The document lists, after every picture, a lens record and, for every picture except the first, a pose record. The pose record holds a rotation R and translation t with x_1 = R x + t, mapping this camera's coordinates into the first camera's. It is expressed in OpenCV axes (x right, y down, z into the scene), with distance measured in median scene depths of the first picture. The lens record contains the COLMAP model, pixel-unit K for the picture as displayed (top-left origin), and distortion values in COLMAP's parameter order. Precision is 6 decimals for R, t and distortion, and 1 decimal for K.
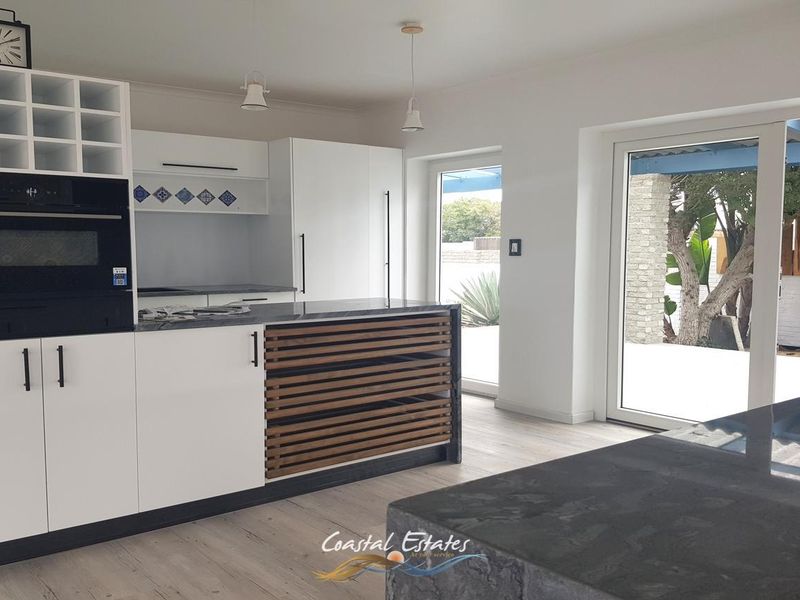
lens RADIAL K [[785.3, 0, 400.2], [0, 785.3, 325.6], [0, 0, 1]] dist [0.098299, -0.199746]
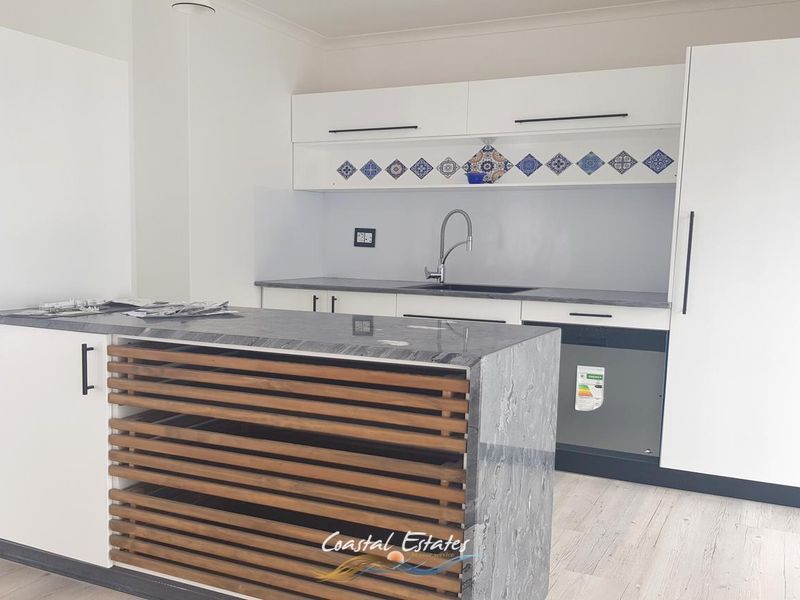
lens RADIAL K [[785.3, 0, 400.2], [0, 785.3, 325.6], [0, 0, 1]] dist [0.098299, -0.199746]
pose [[0.430615, 0.114492, -0.895244, 0.361514], [-0.109156, 0.991246, 0.074265, -0.059282], [0.895911, 0.065742, 0.439343, 0.613852]]
